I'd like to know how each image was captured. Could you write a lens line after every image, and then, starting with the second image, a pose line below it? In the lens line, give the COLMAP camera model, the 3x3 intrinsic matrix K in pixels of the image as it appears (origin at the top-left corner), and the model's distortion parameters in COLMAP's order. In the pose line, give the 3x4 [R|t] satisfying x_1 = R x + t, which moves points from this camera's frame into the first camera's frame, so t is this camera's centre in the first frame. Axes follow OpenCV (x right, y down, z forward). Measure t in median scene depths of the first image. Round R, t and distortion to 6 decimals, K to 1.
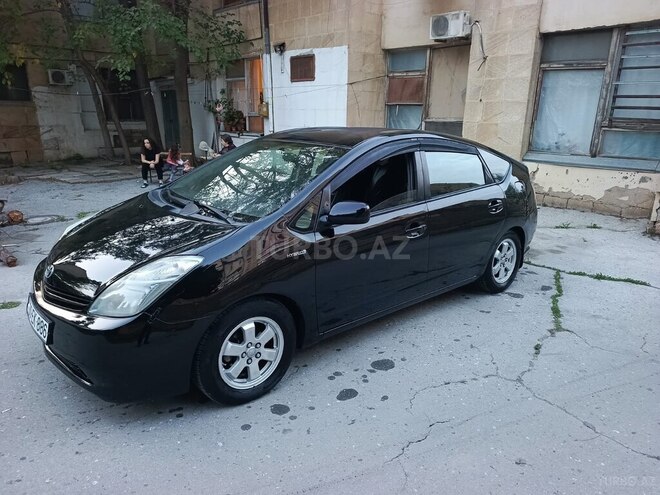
lens RADIAL K [[470.7, 0, 328.6], [0, 470.7, 248.9], [0, 0, 1]] dist [0.020154, -0.013528]
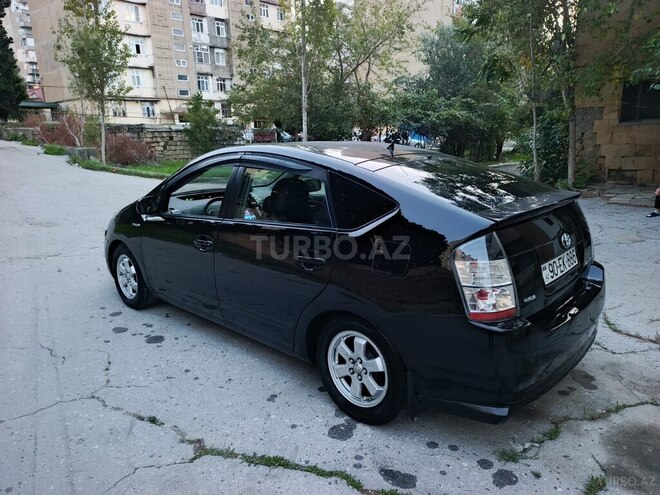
lens RADIAL K [[472.2, 0, 328.2], [0, 472.2, 249.3], [0, 0, 1]] dist [0.015355, -0.010437]
pose [[0.098989, 0.212641, -0.972103, 0.477389], [-0.250601, 0.950742, 0.182450, -0.111676], [0.963016, 0.225549, 0.147401, 0.449073]]
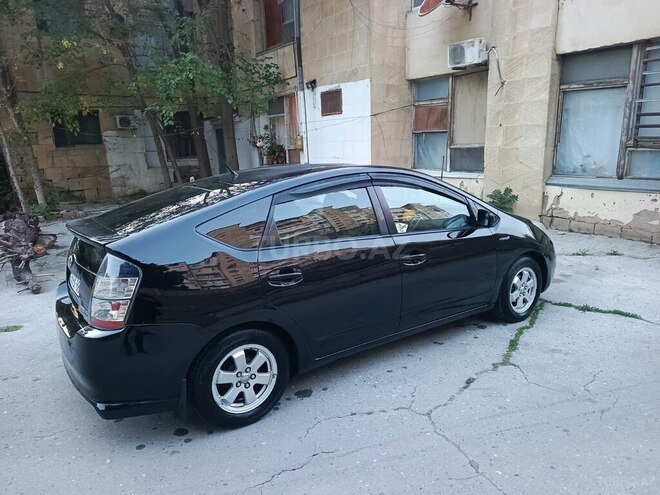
lens RADIAL K [[467.9, 0, 328.7], [0, 467.9, 249.1], [0, 0, 1]] dist [0.030650, -0.022062]
pose [[0.987911, -0.009525, -0.154729, 0.125817], [0.001078, 0.998509, -0.054583, -0.004650], [0.155018, 0.053757, 0.986448, -0.006412]]
